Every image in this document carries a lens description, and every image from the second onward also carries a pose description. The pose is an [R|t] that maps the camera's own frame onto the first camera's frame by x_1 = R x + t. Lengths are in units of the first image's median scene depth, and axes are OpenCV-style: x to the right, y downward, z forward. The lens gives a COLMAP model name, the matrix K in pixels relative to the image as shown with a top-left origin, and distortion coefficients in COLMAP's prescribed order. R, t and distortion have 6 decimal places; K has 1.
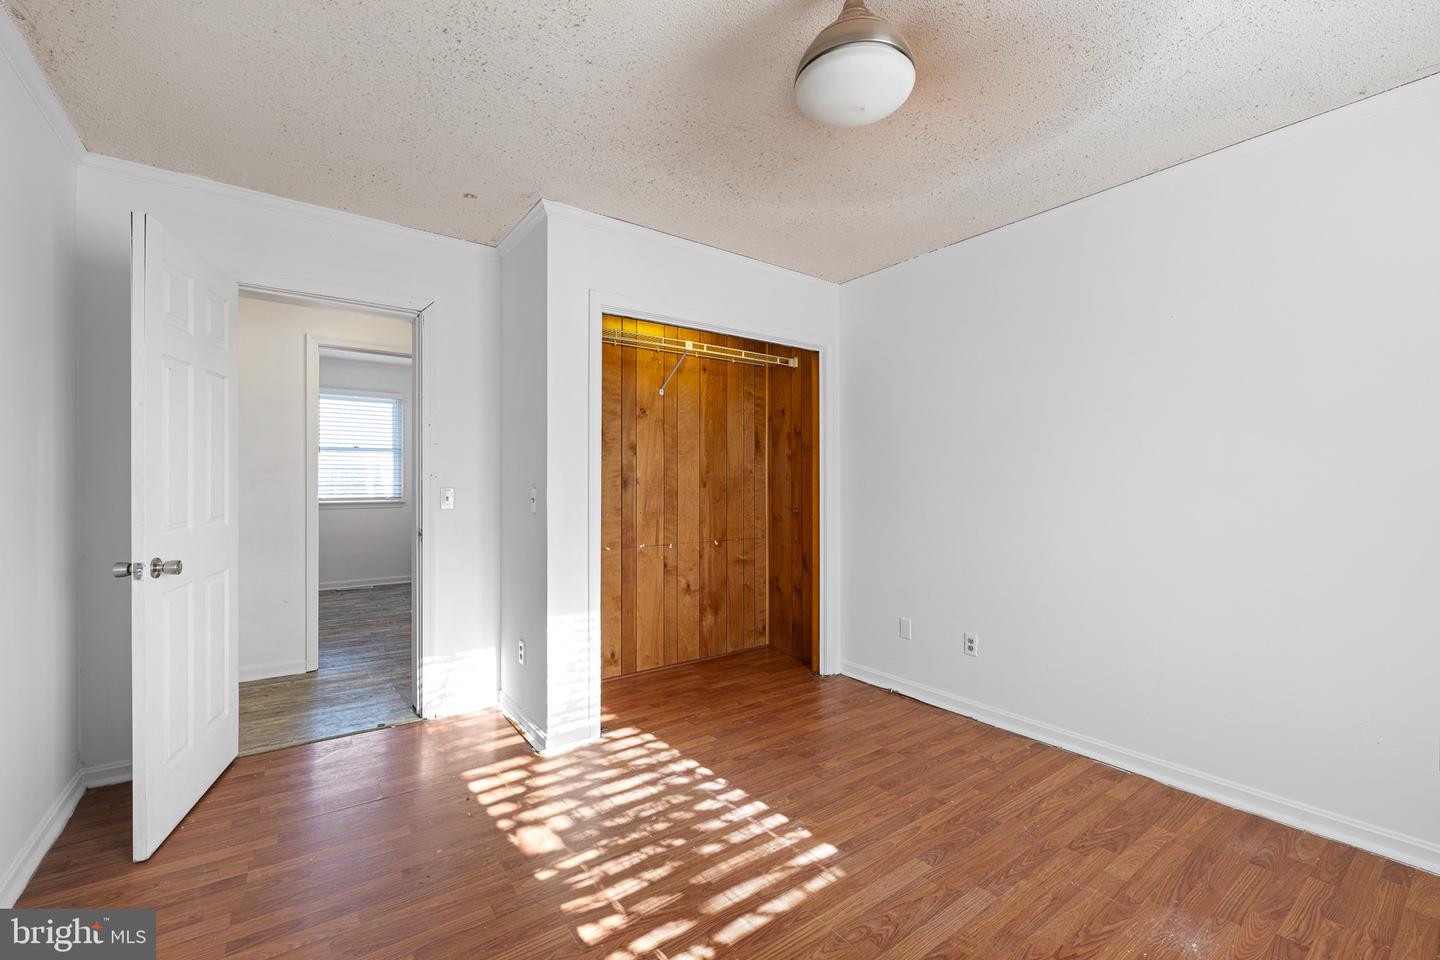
lens RADIAL K [[589.9, 0, 717.7], [0, 589.9, 474.7], [0, 0, 1]] dist [-0.001180, -0.000483]
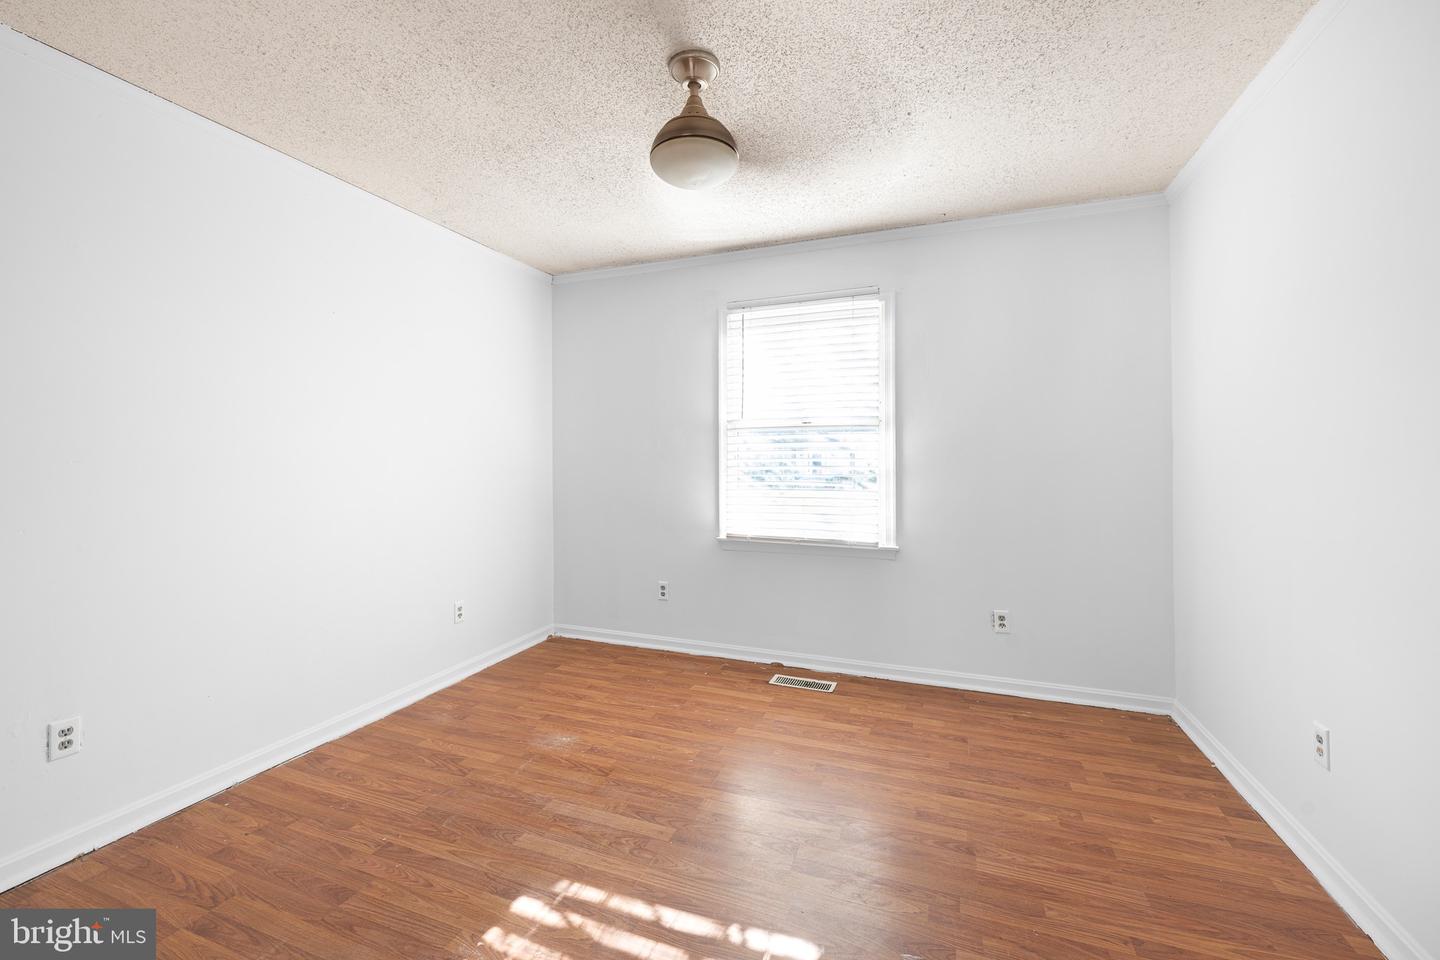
lens RADIAL K [[589.9, 0, 716.9], [0, 589.9, 472.7], [0, 0, 1]] dist [-0.001180, -0.000483]
pose [[-0.527269, -0.014614, 0.849573, -0.589440], [-0.001435, 0.999866, 0.016309, 0.018882], [-0.849697, 0.007380, -0.527219, 1.093981]]
